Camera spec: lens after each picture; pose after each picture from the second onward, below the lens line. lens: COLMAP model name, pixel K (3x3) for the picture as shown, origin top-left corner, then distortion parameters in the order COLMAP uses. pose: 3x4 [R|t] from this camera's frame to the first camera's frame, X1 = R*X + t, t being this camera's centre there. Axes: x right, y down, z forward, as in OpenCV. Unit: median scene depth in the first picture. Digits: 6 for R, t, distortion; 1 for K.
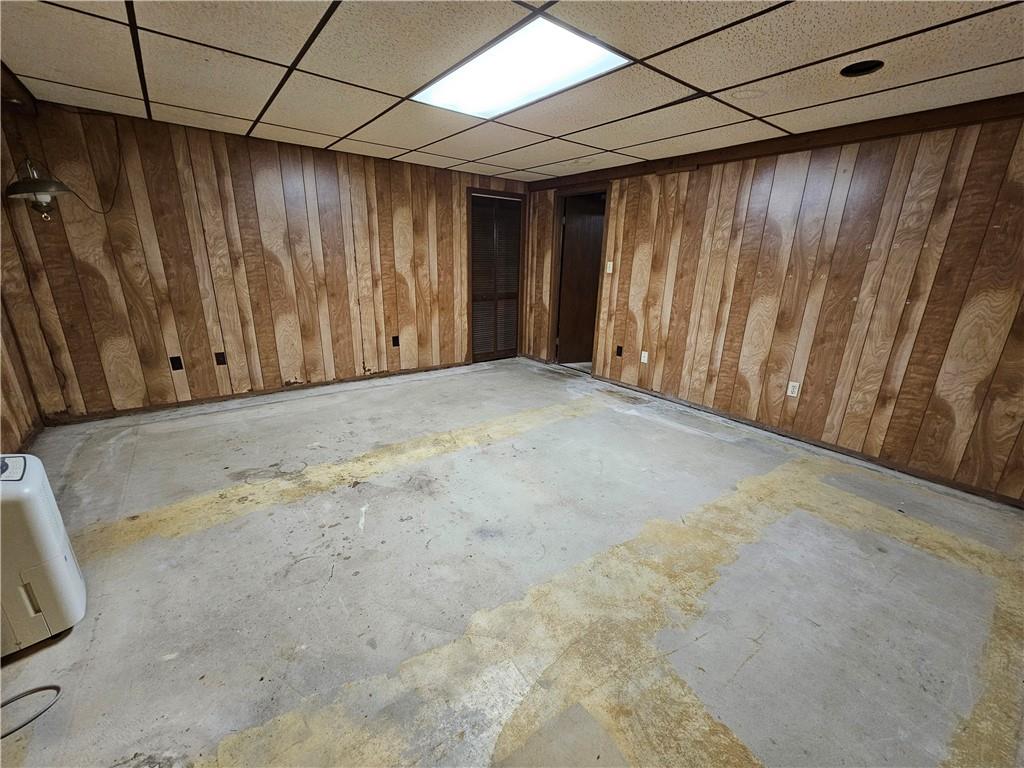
lens RADIAL K [[421.1, 0, 517.6], [0, 421.1, 389.0], [0, 0, 1]] dist [-0.009630, 0.004128]
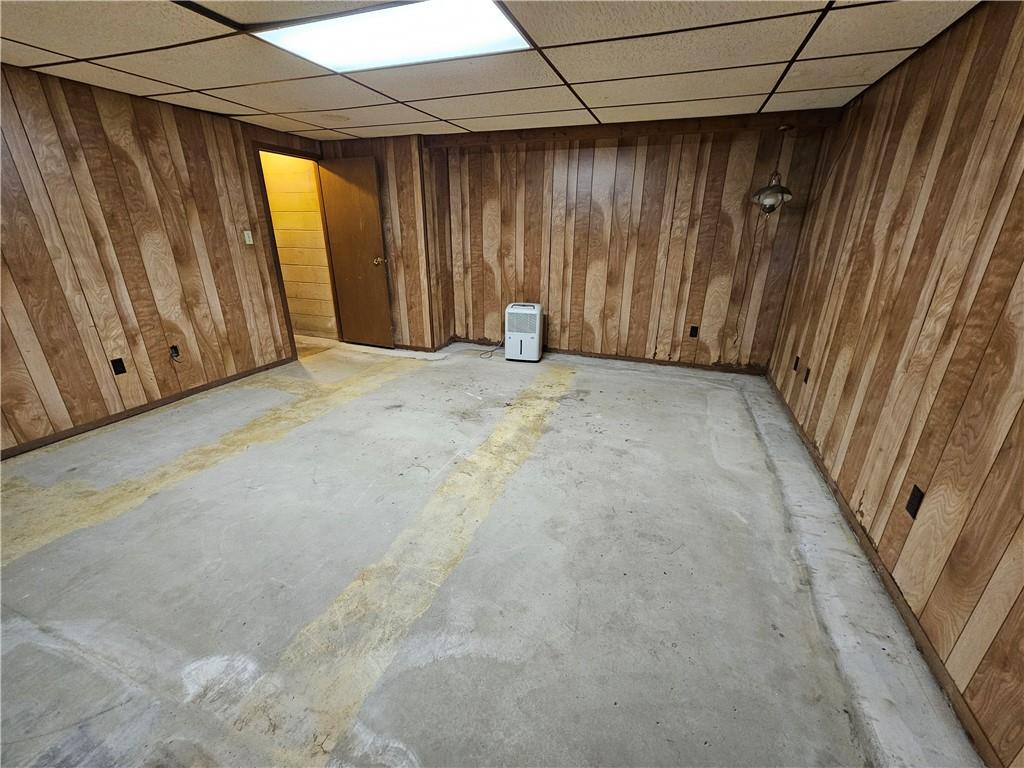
lens RADIAL K [[421.1, 0, 517.6], [0, 421.1, 389.0], [0, 0, 1]] dist [-0.009630, 0.004128]
pose [[-0.846953, 0.157200, -0.507897, 0.242397], [-0.189002, 0.803869, 0.563980, -0.509557], [0.496940, 0.573657, -0.651128, 1.587310]]
